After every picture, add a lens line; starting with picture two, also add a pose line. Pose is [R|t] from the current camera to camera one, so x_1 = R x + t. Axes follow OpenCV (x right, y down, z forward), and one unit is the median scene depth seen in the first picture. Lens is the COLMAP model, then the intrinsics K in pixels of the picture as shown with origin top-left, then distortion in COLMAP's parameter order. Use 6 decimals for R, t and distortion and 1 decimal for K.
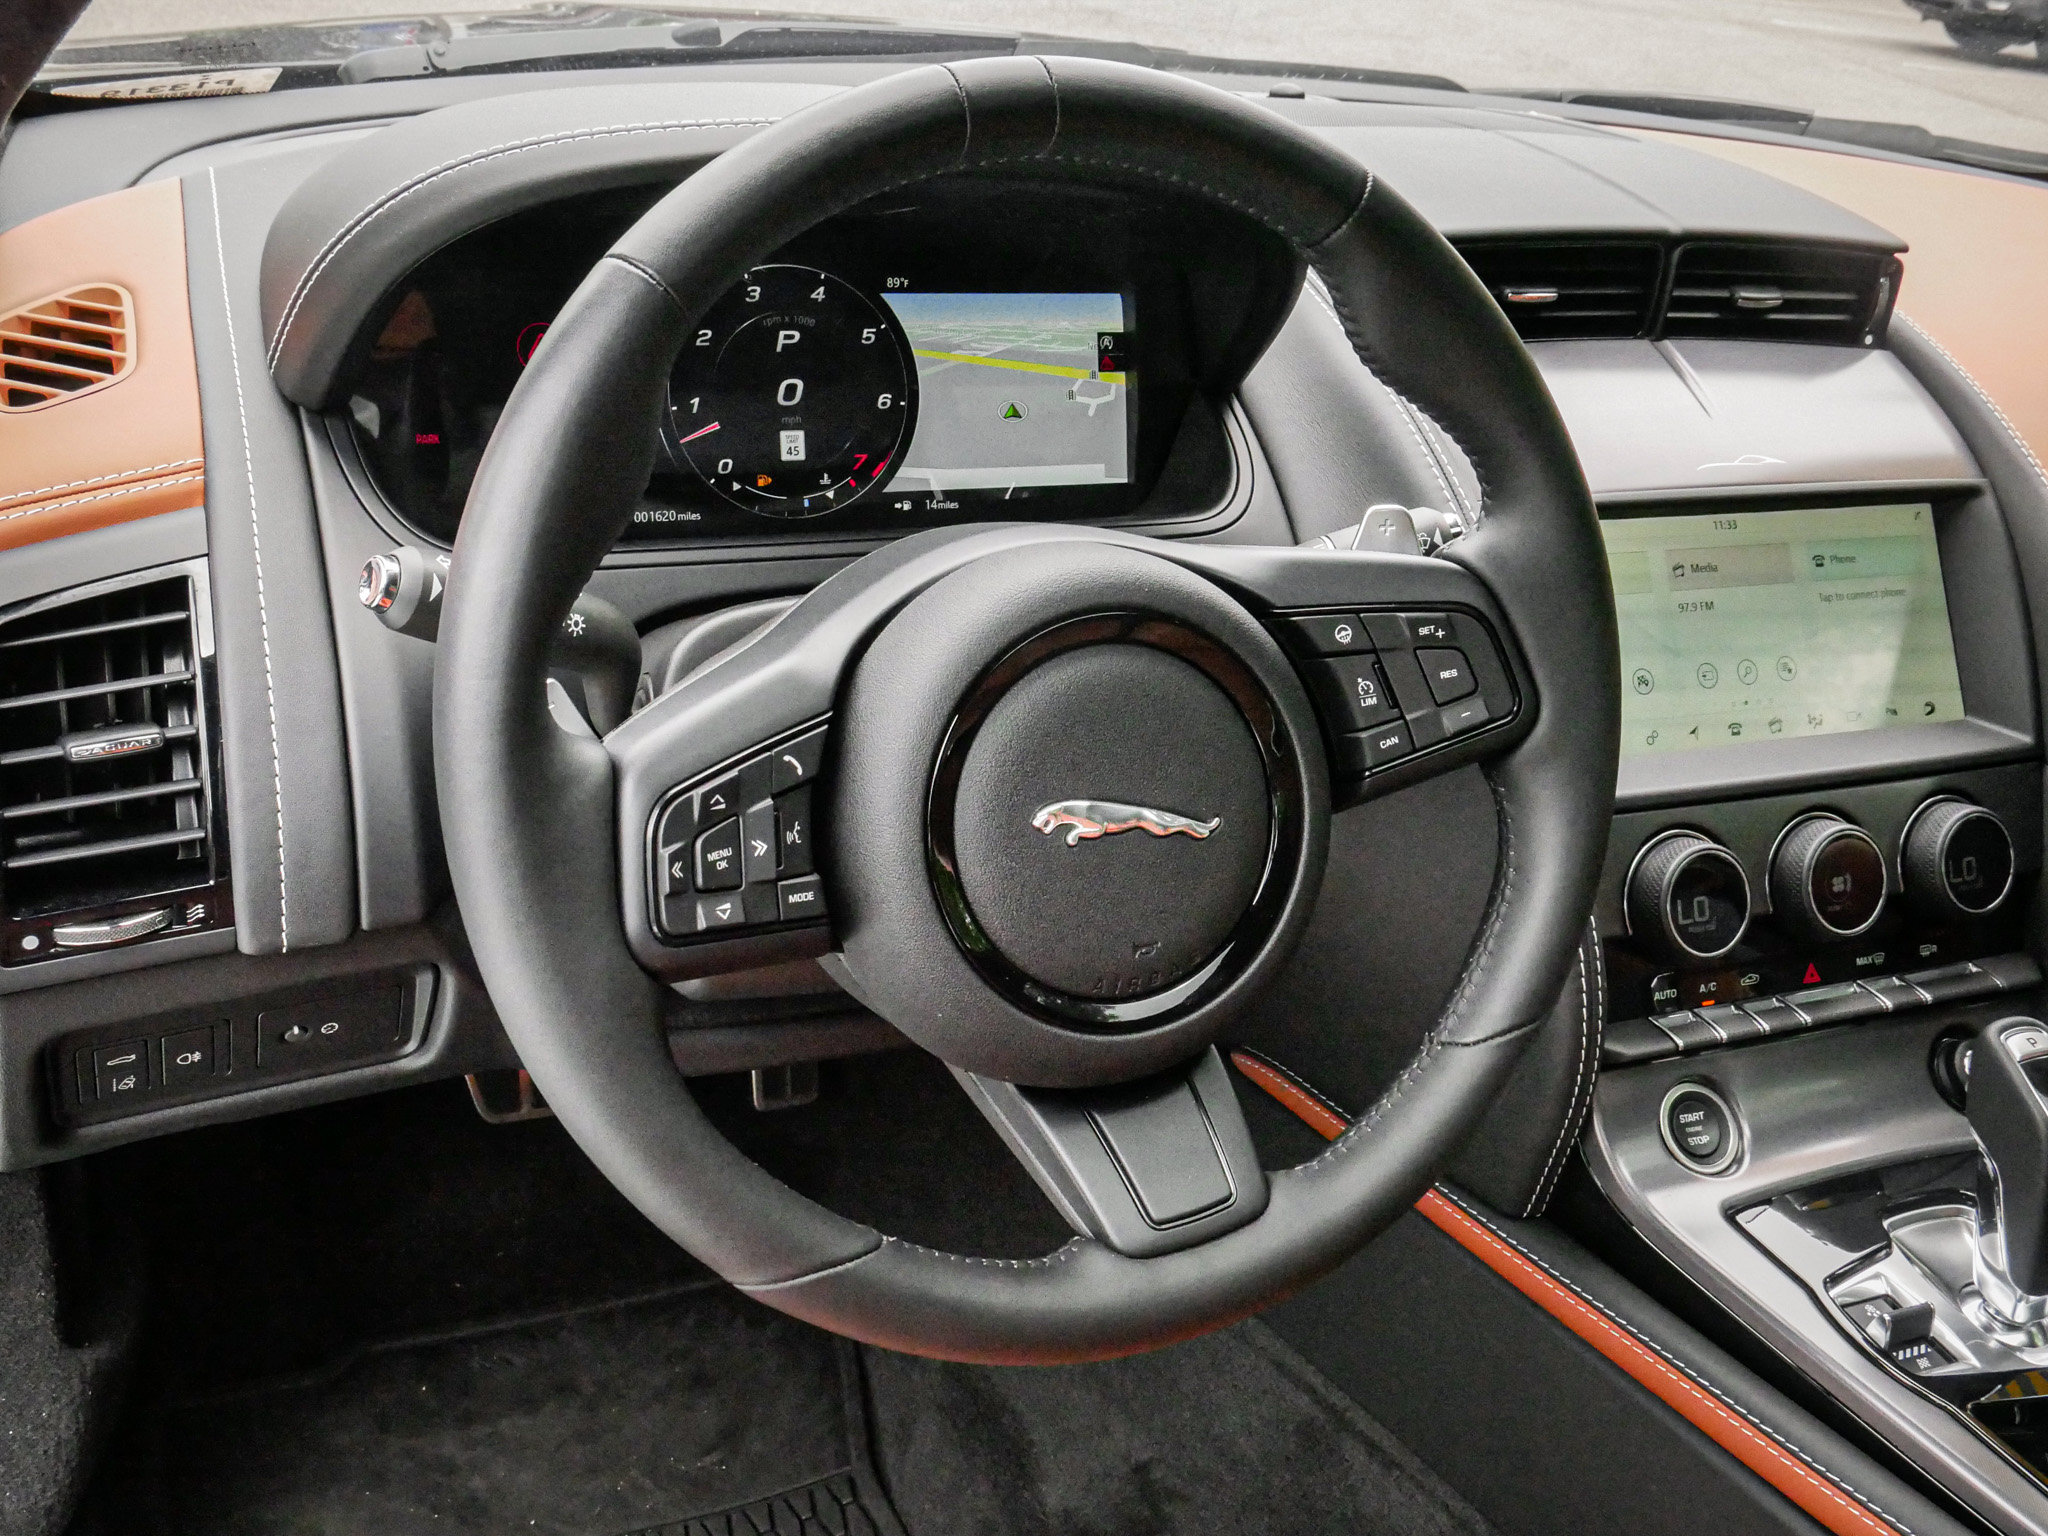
lens RADIAL K [[2156.7, 0, 1024.0], [0, 2156.7, 768.0], [0, 0, 1]] dist [-0.002721, 0.016768]
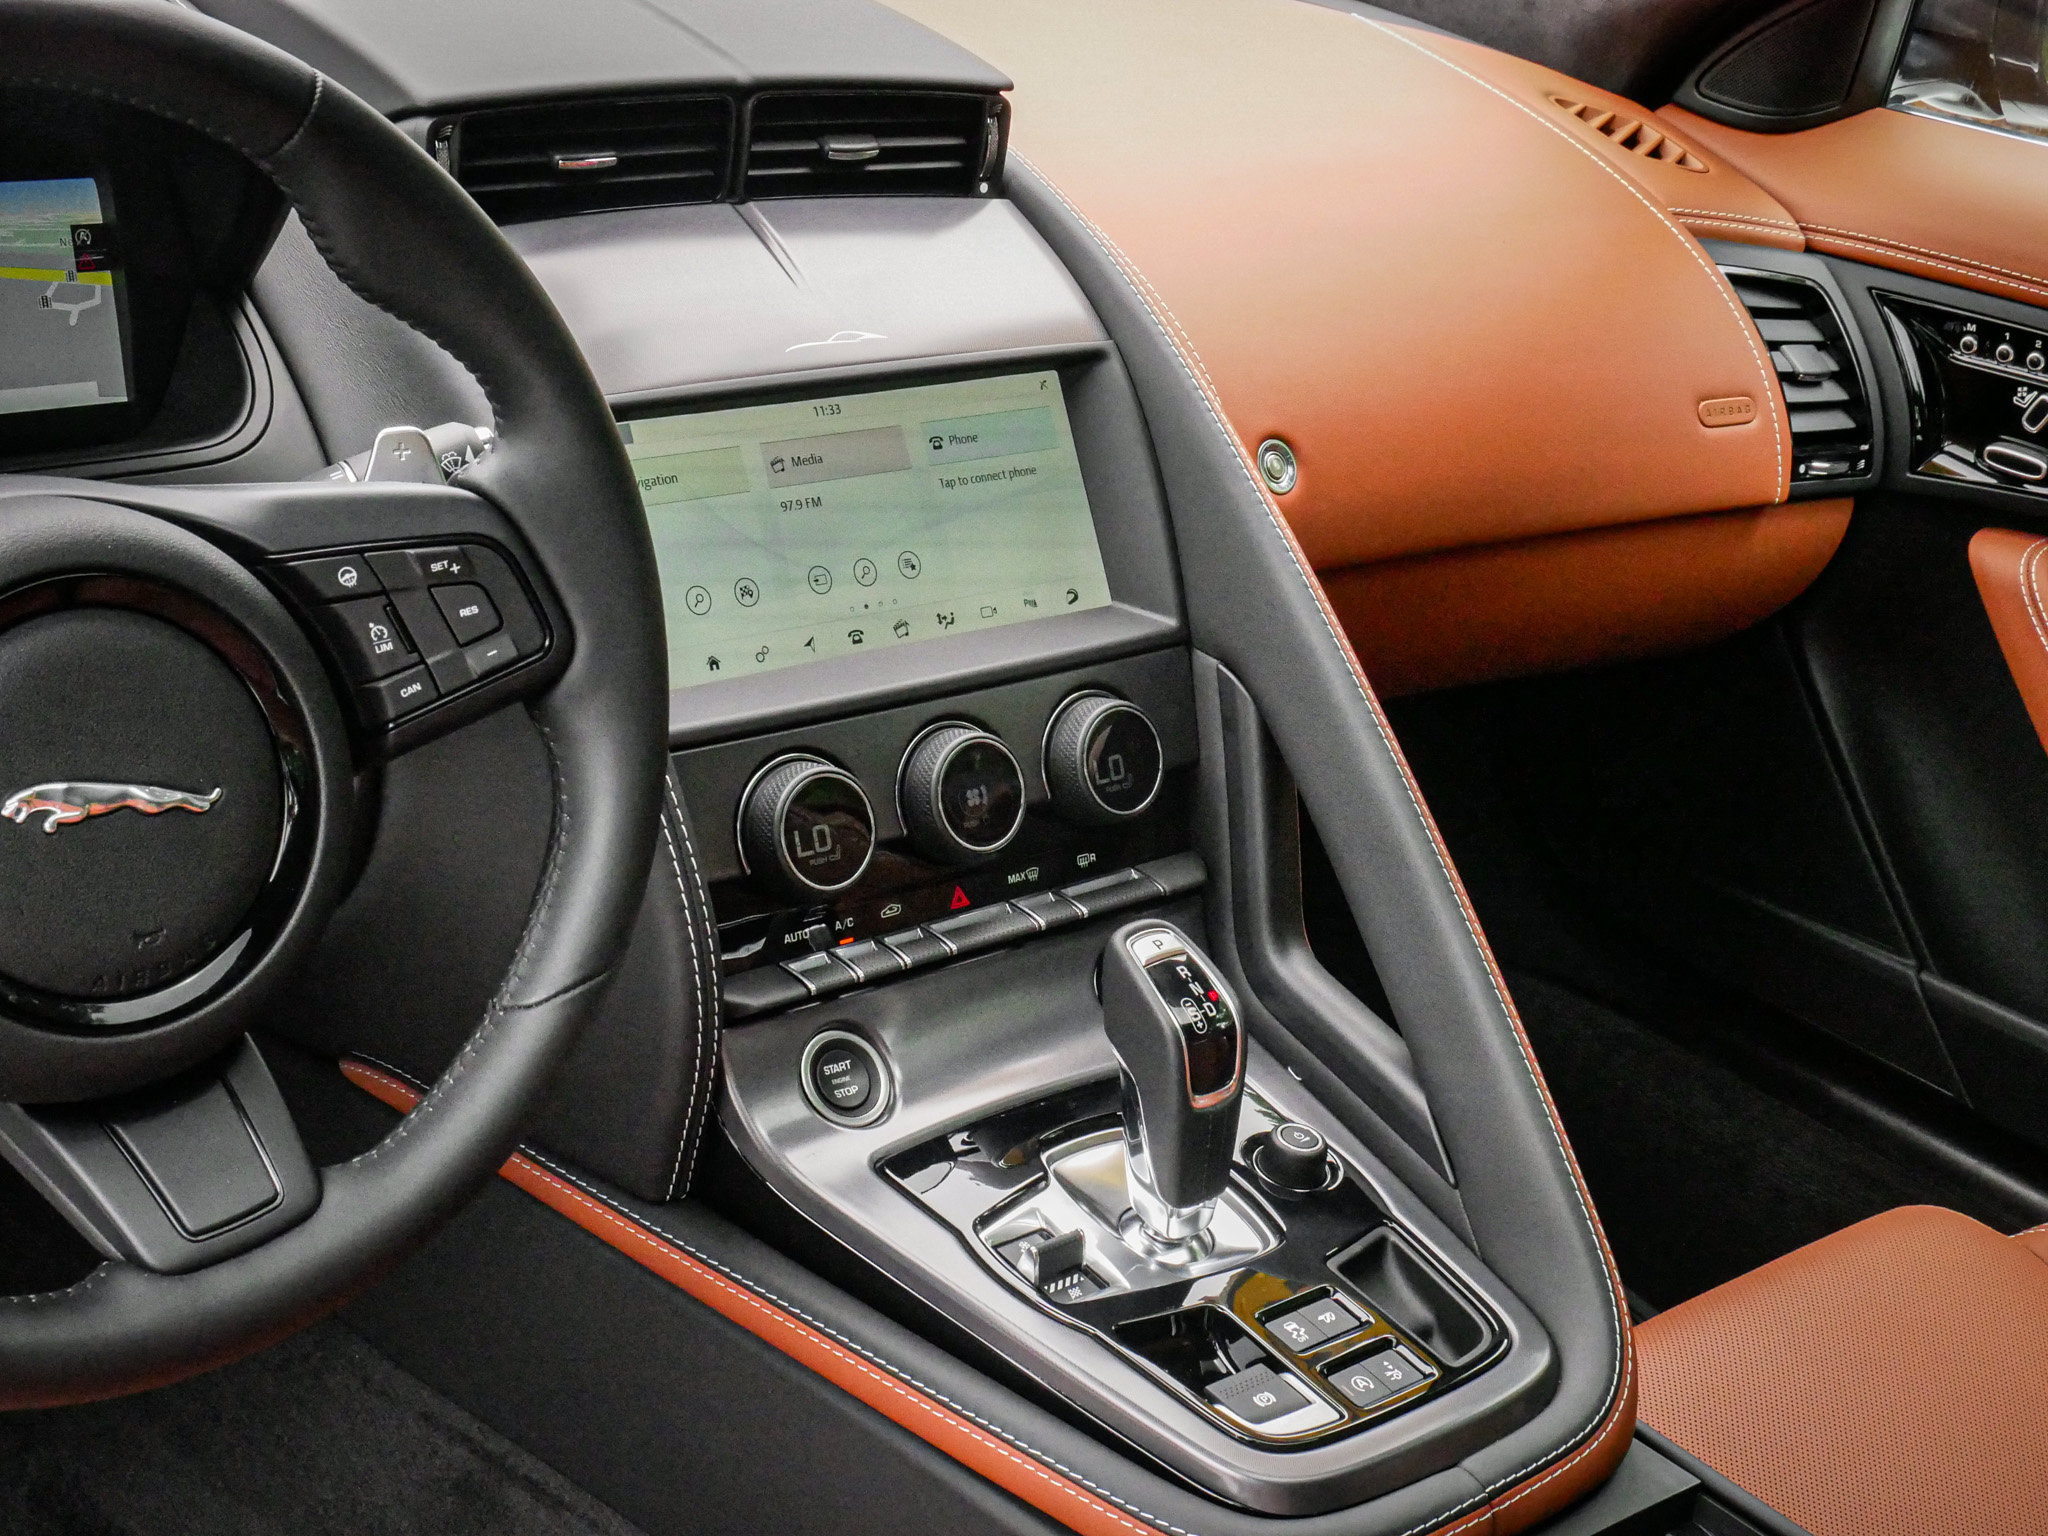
lens RADIAL K [[3079.5, 0, 1023.1], [0, 3079.5, 812.8], [0, 0, 1]] dist [0.038814, -0.011318]
pose [[0.962152, -0.092806, 0.256224, 0.064765], [0.083157, 0.995367, 0.048264, -0.001238], [-0.259516, -0.025130, 0.965412, -0.284708]]
